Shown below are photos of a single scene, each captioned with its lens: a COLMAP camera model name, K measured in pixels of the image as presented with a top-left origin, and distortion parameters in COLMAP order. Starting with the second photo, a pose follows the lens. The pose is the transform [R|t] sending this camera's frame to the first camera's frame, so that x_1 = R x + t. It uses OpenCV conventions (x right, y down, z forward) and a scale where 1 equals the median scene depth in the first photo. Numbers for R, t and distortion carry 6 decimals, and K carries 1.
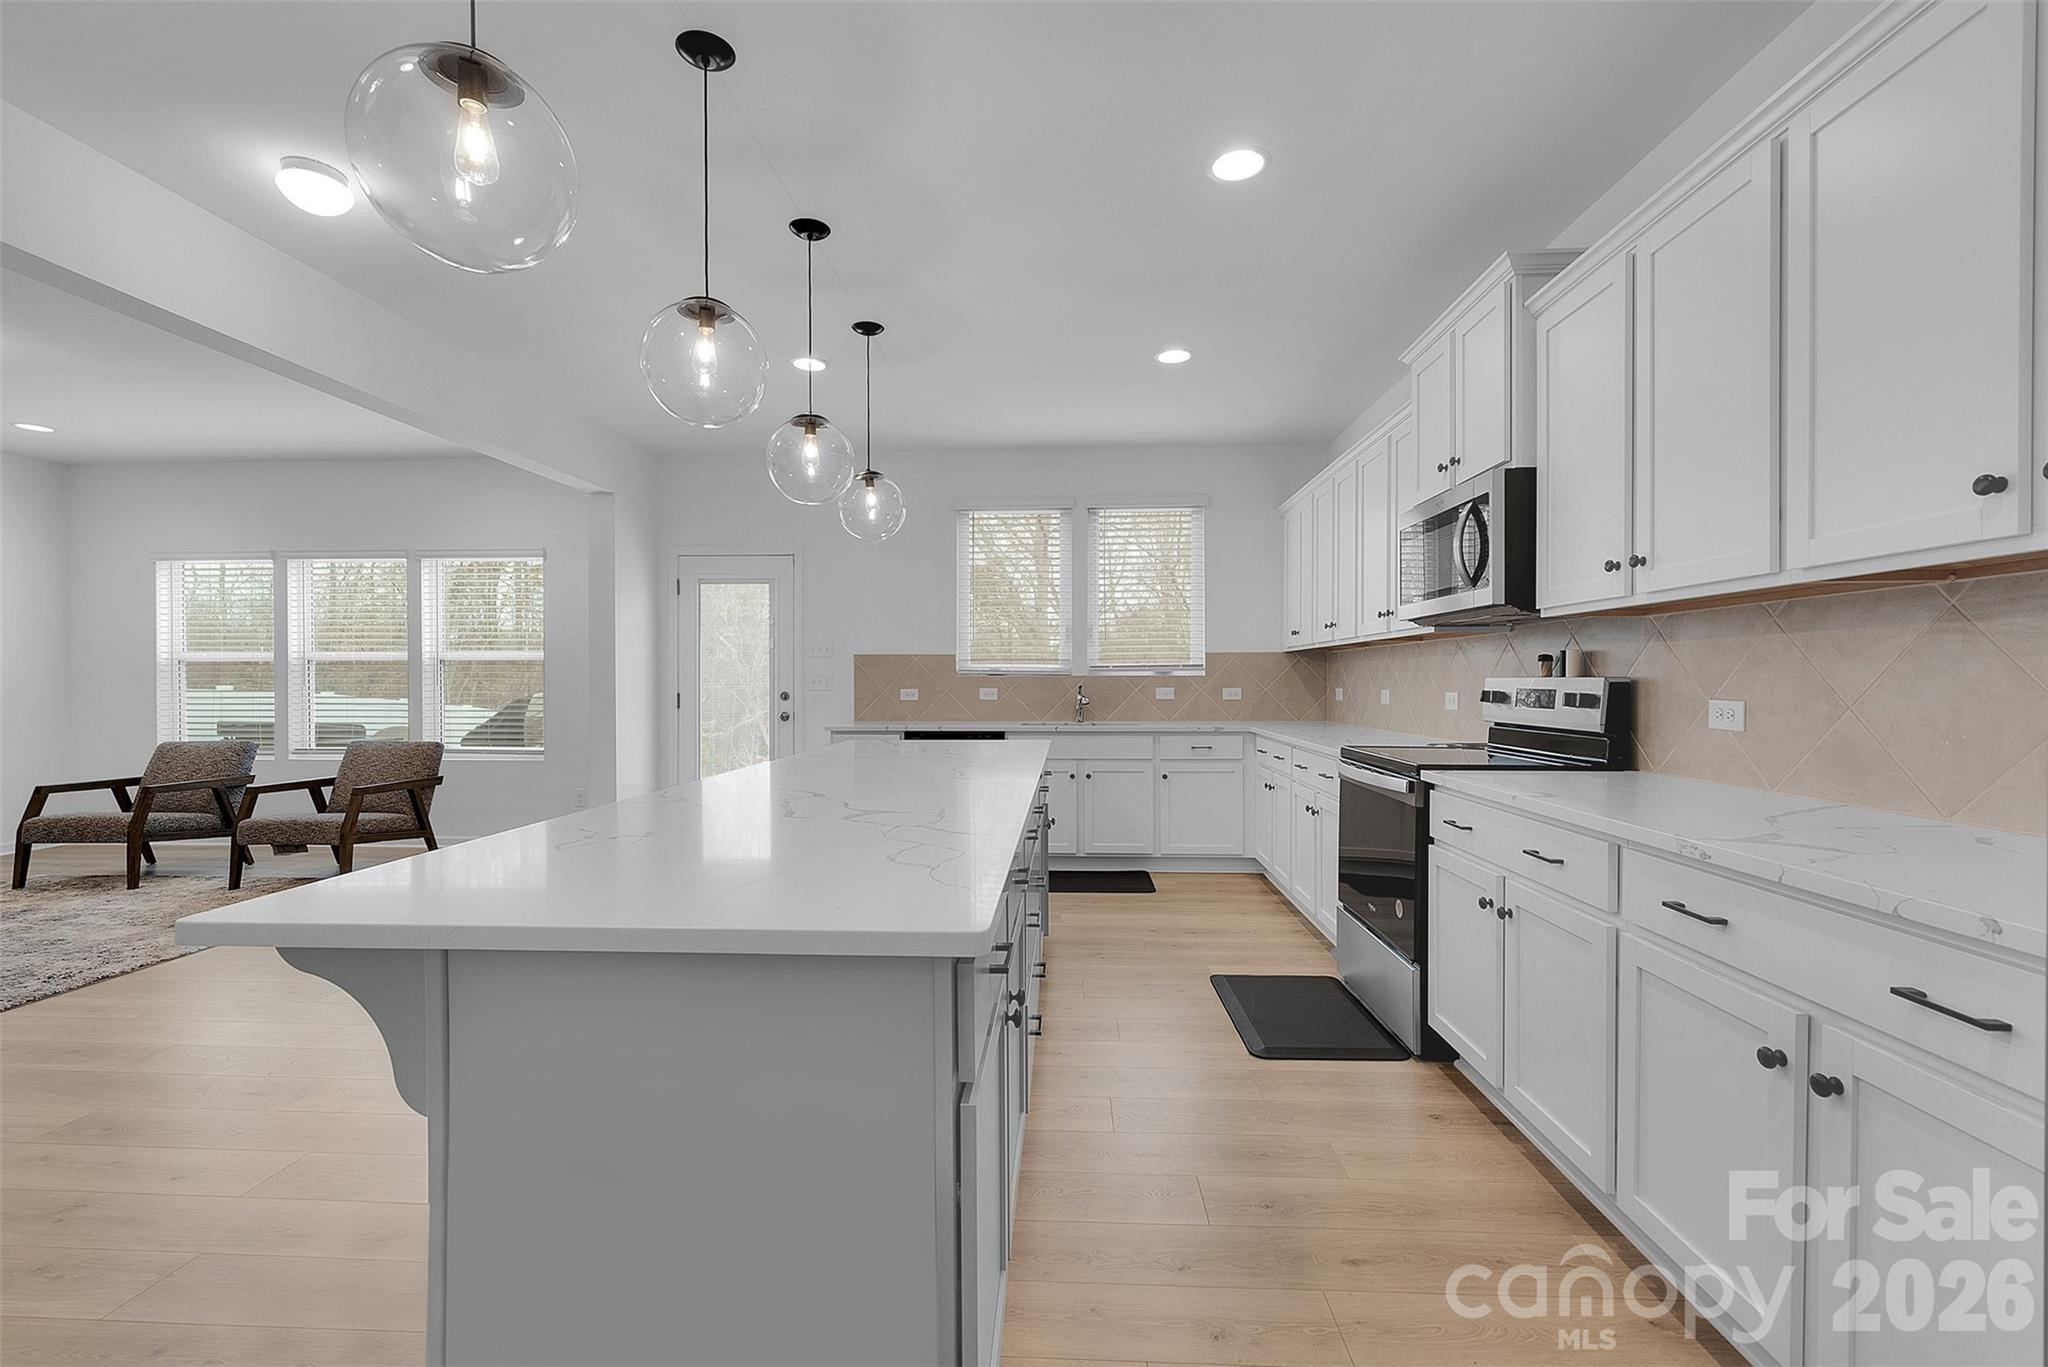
lens RADIAL K [[871.5, 0, 1007.2], [0, 871.5, 687.4], [0, 0, 1]] dist [-0.000256, -0.000216]
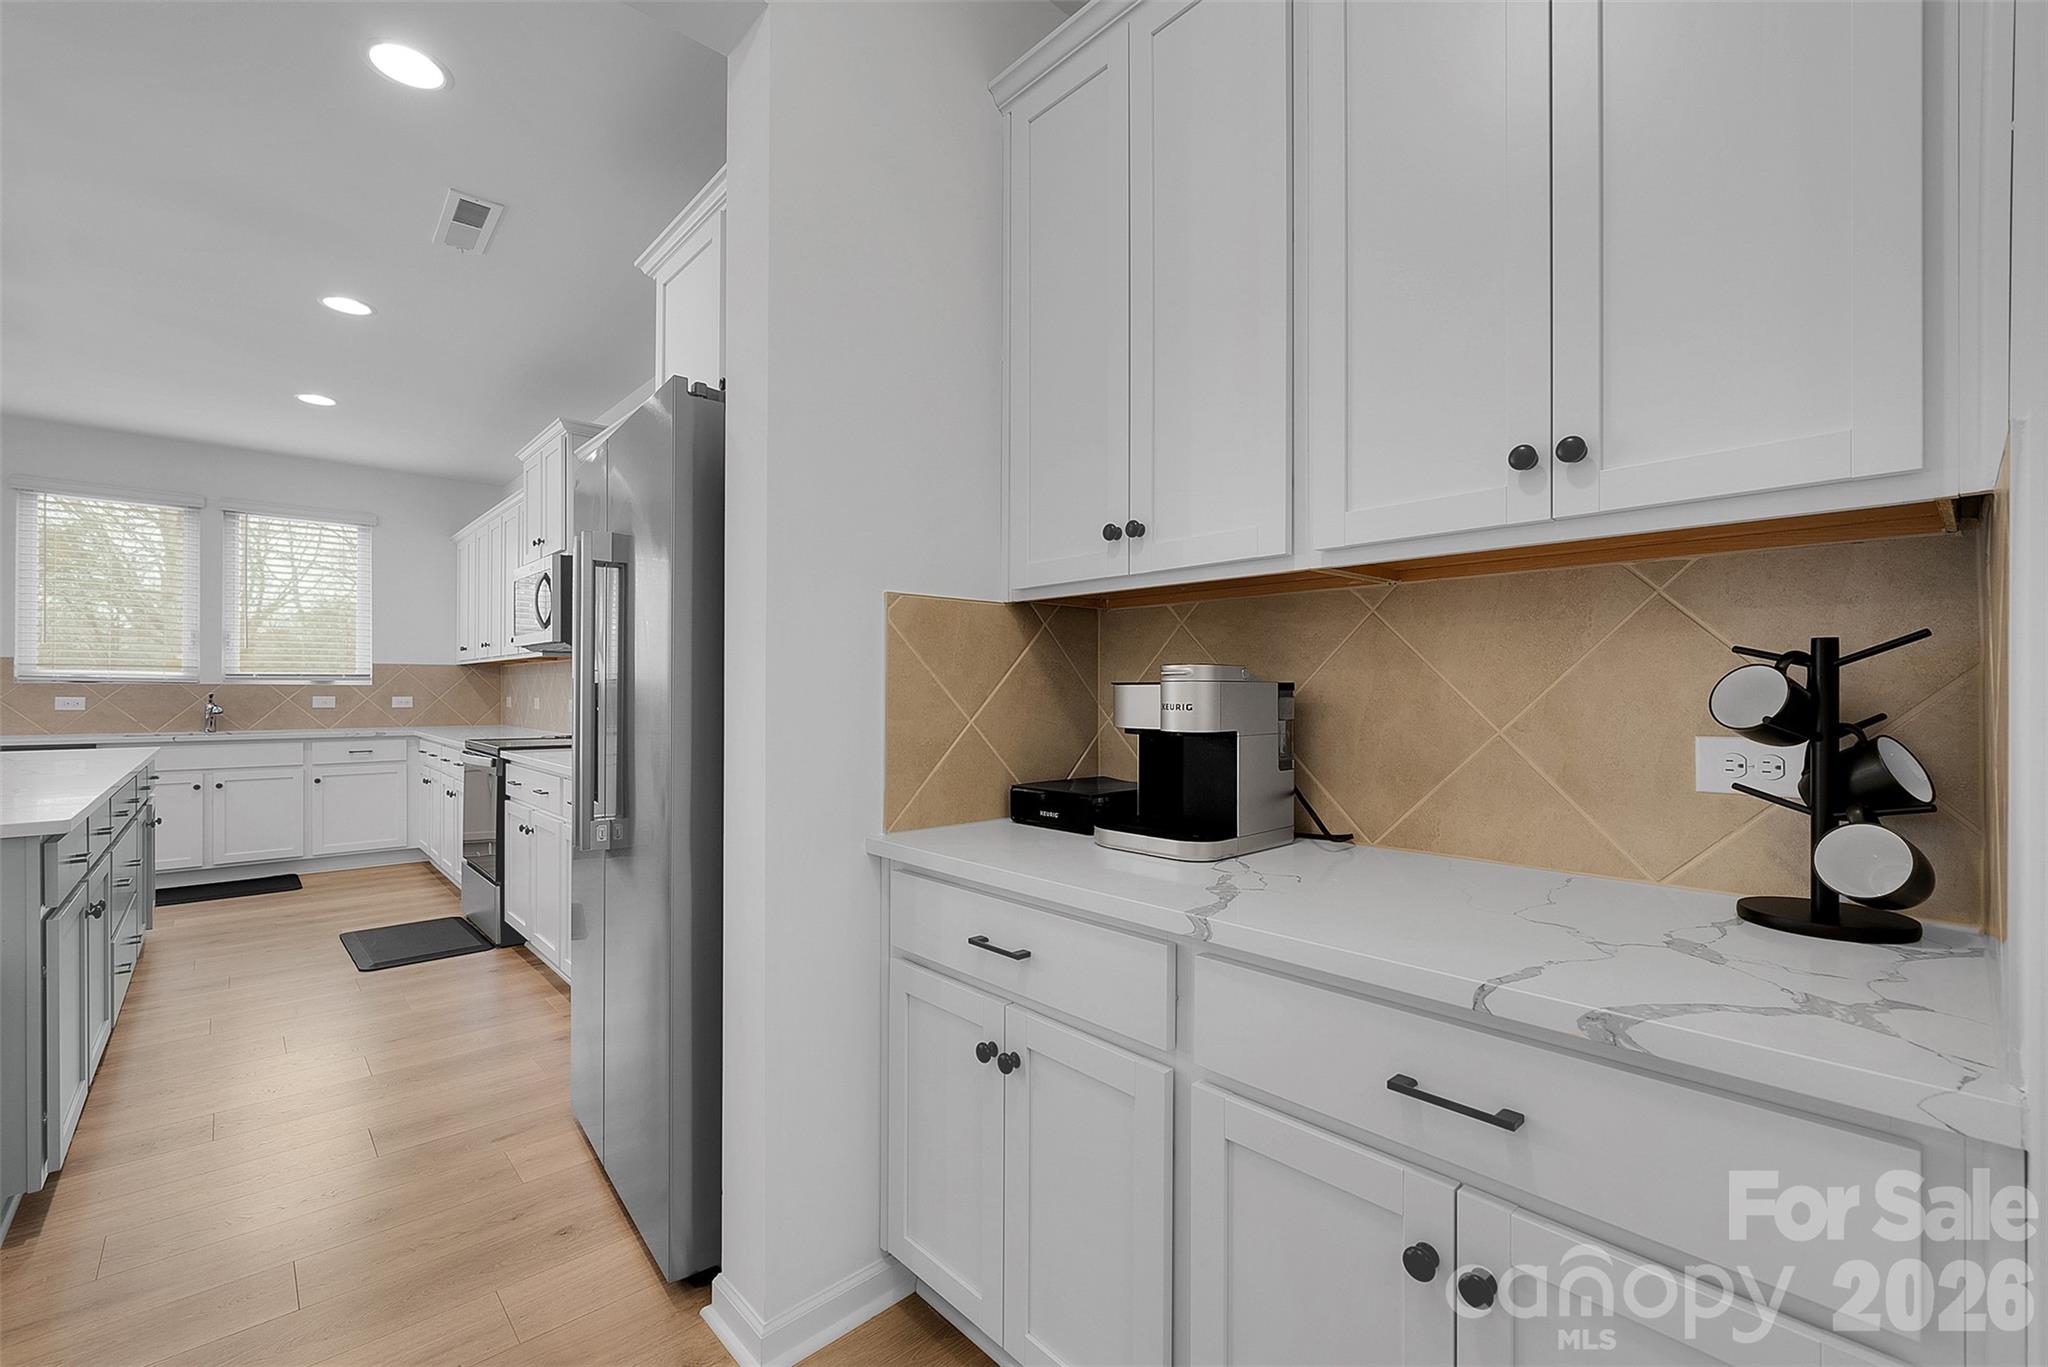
lens RADIAL K [[865.7, 0, 1017.4], [0, 865.7, 692.8], [0, 0, 1]] dist [-0.000893, -0.000504]
pose [[0.689981, 0.002555, 0.723823, 0.007495], [0.001167, 0.999989, -0.004642, 0.001952], [-0.723827, 0.004047, 0.689970, -0.331935]]
